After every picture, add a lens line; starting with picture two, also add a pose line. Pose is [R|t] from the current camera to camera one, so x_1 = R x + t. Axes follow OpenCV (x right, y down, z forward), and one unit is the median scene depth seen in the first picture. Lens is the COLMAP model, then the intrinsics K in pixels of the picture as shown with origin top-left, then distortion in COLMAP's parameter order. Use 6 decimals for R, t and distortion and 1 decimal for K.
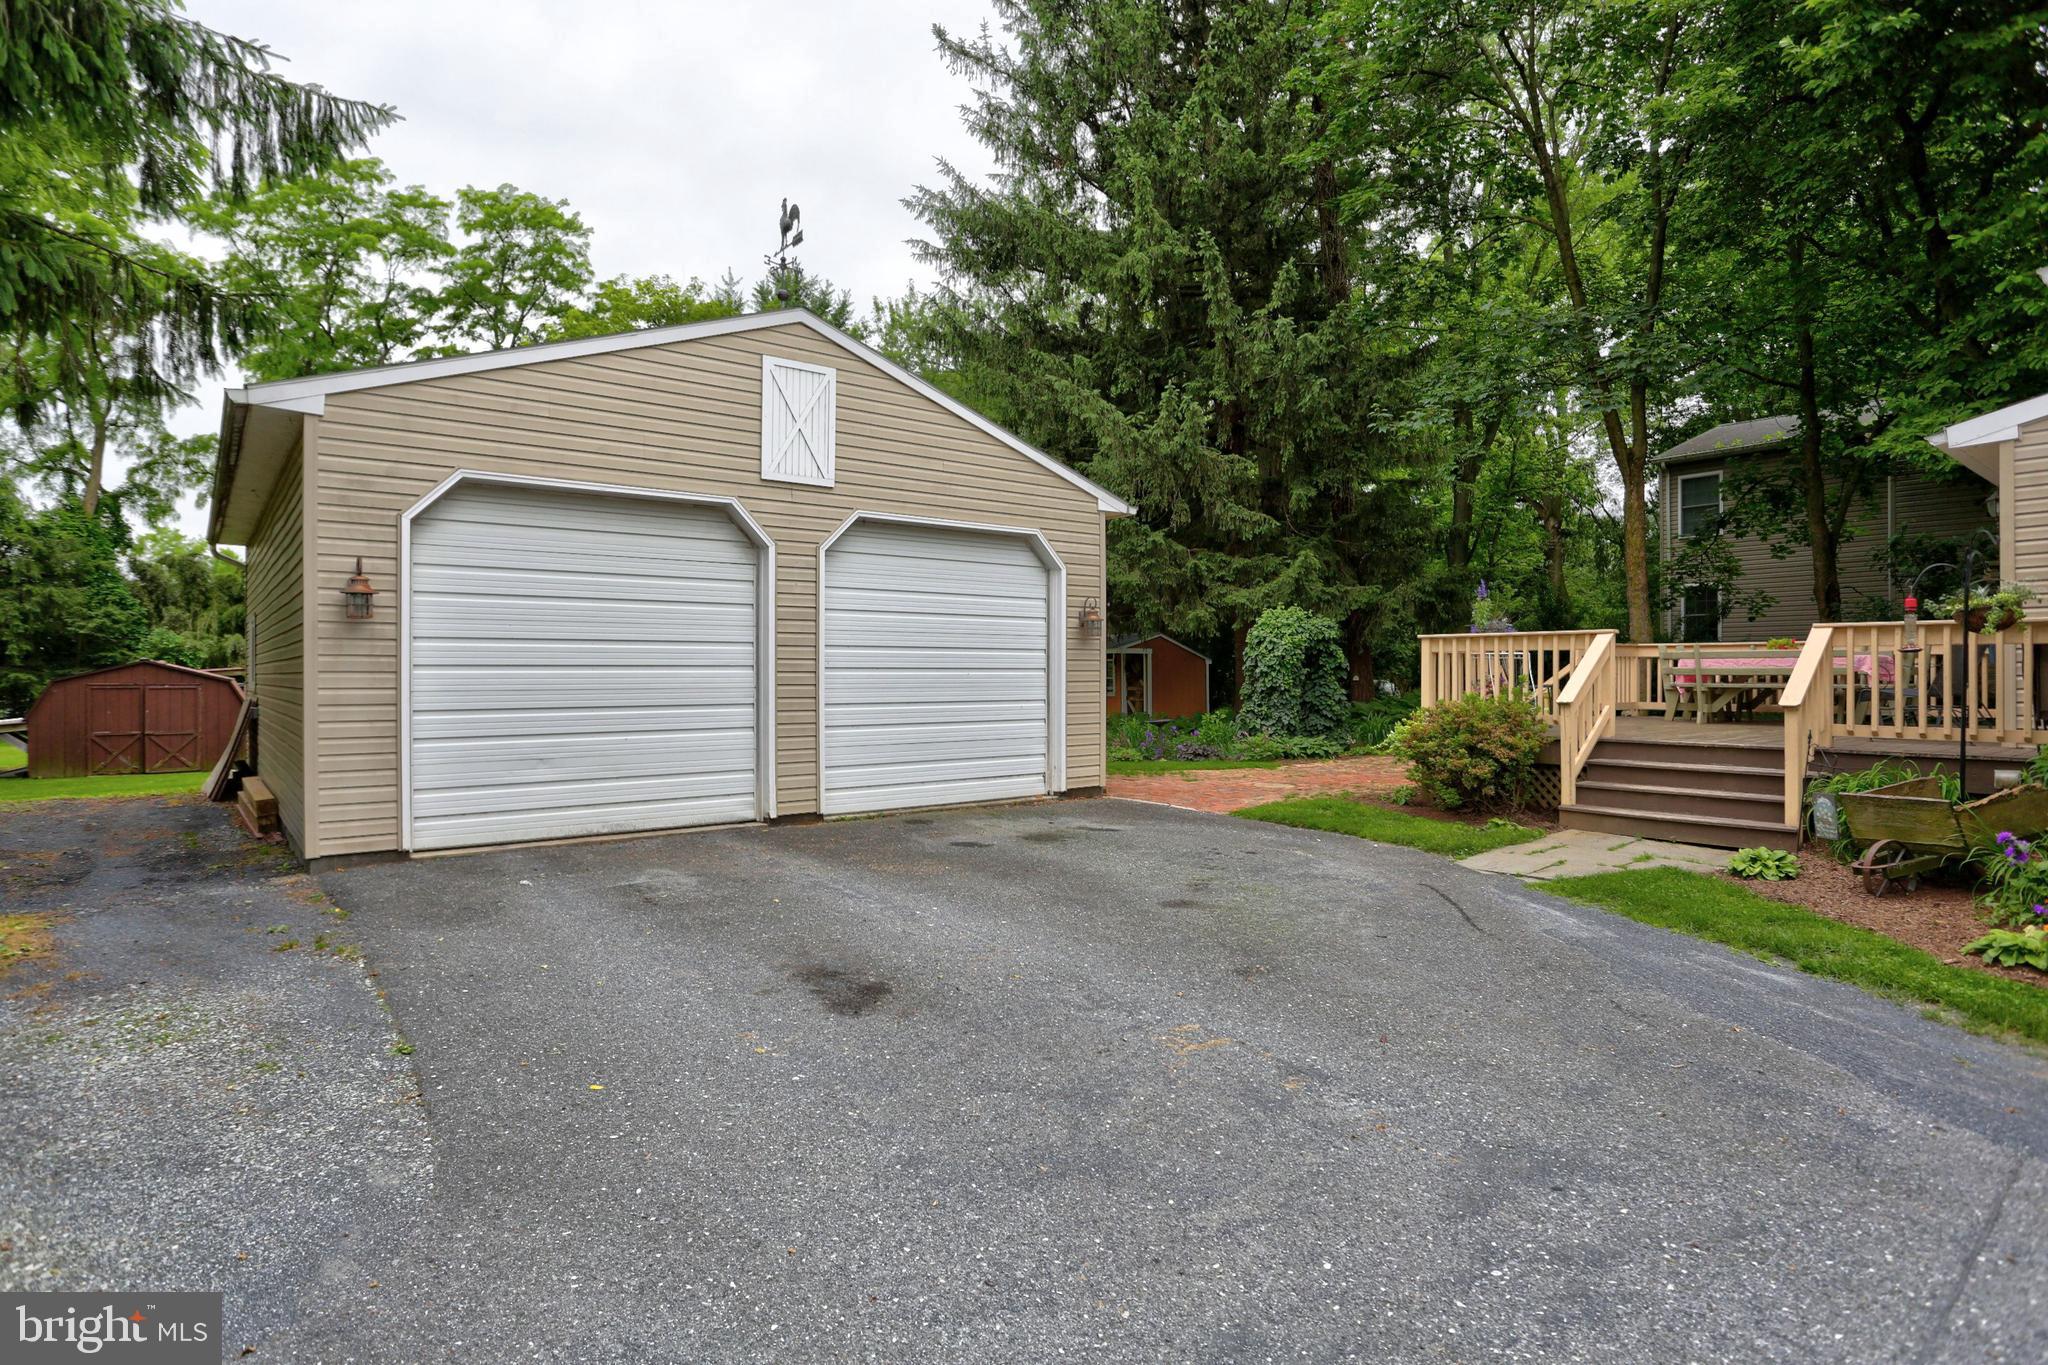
lens RADIAL K [[1067.5, 0, 1087.1], [0, 1067.5, 675.0], [0, 0, 1]] dist [-0.060572, 0.034310]
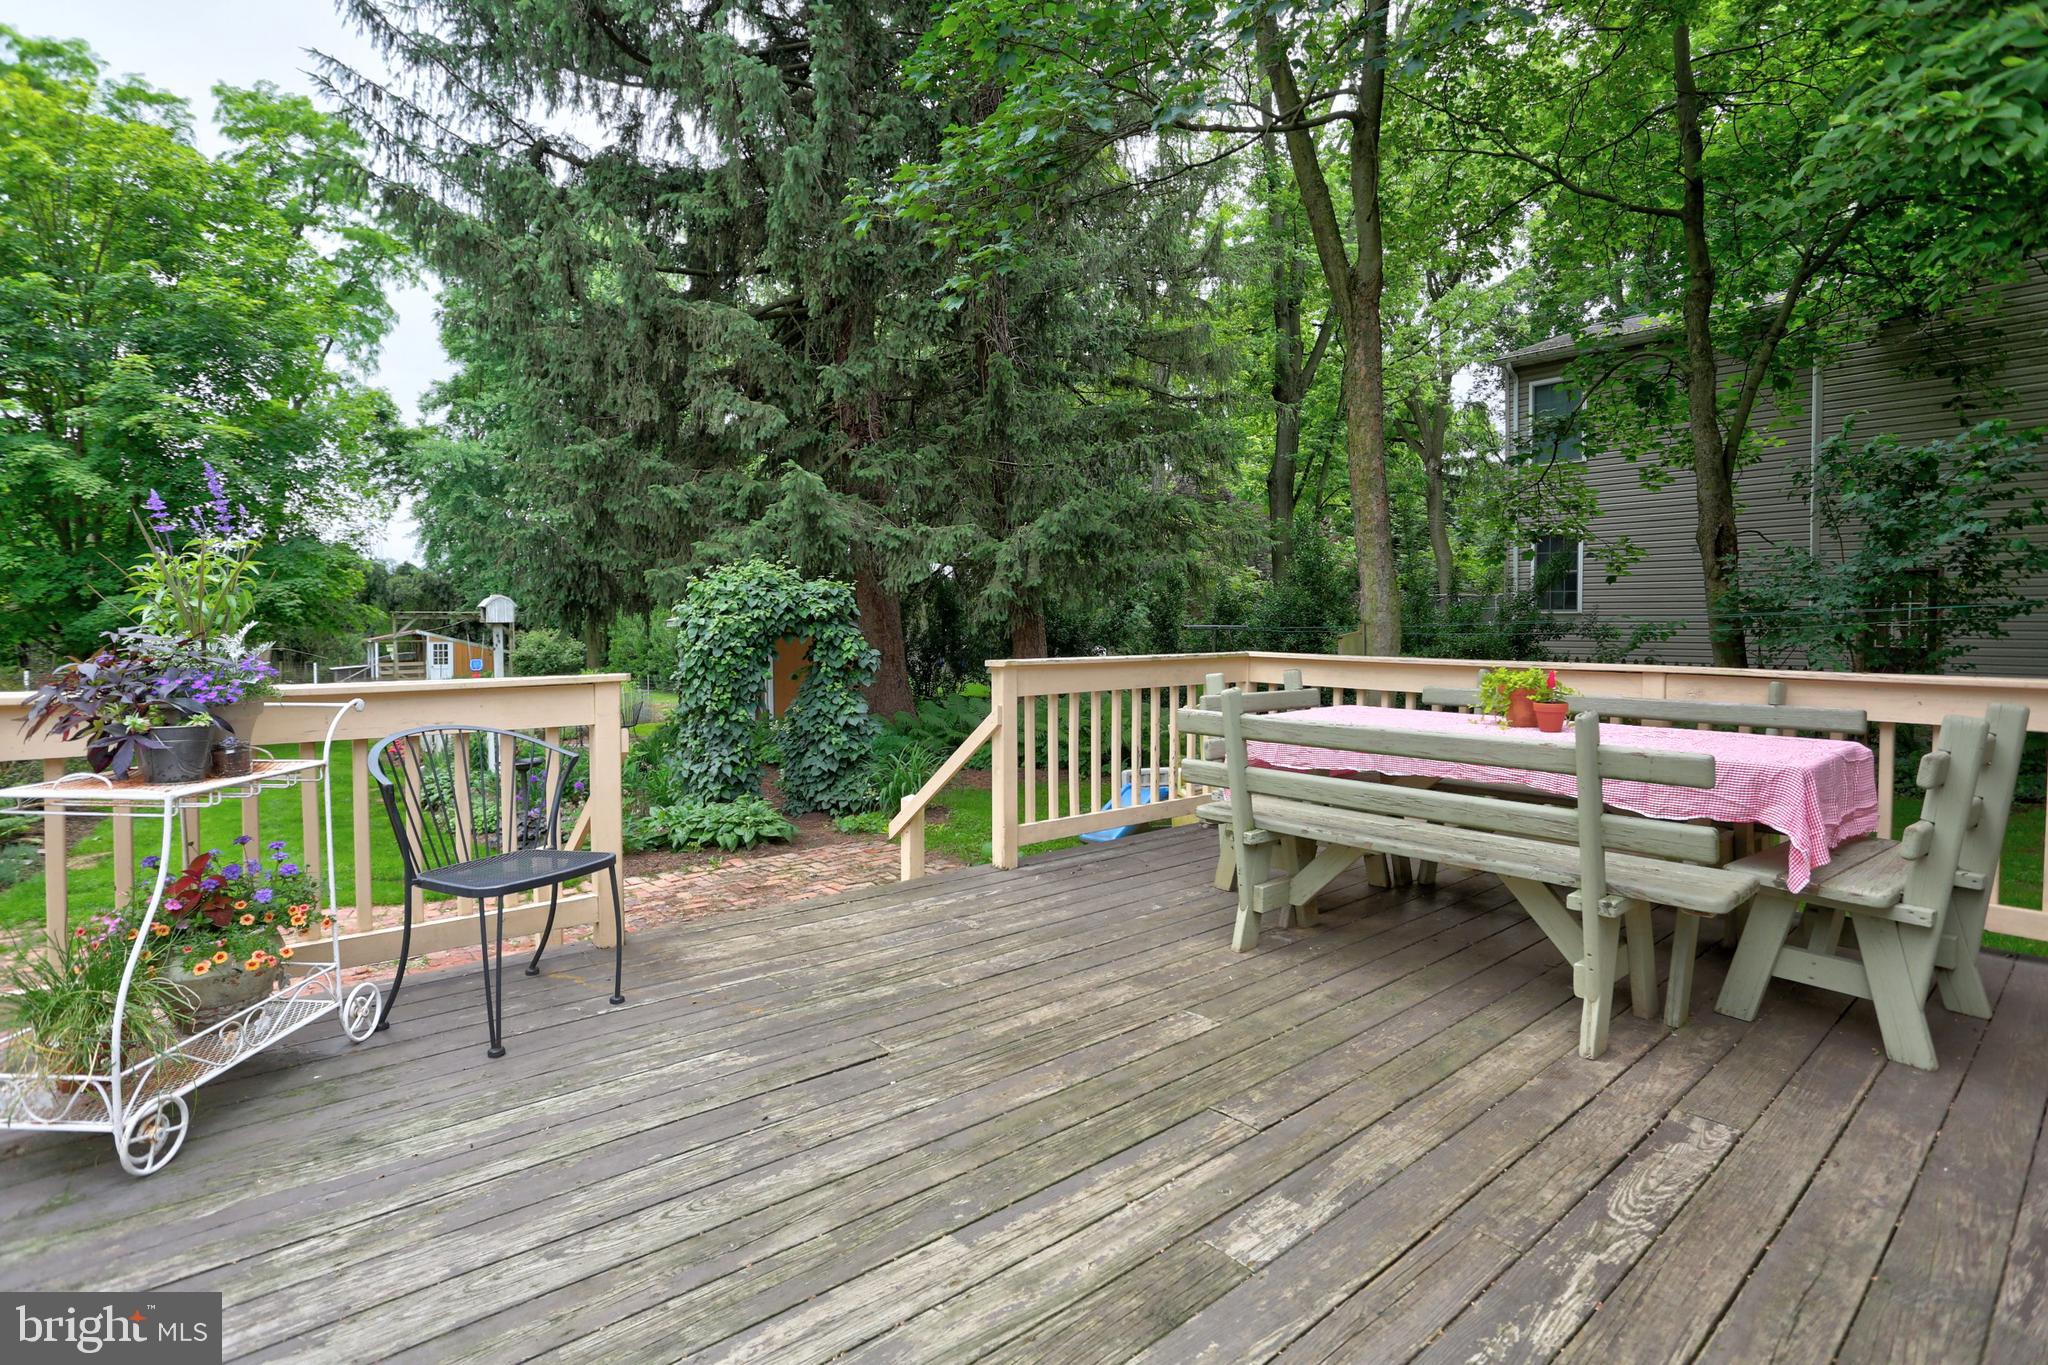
lens RADIAL K [[1044.8, 0, 1032.6], [0, 1044.8, 679.7], [0, 0, 1]] dist [-0.086274, 0.040615]
pose [[0.999932, 0.000058, 0.011629, 0.553136], [-0.000672, 0.998605, 0.052793, -0.050819], [-0.011609, -0.052797, 0.998538, 0.747583]]
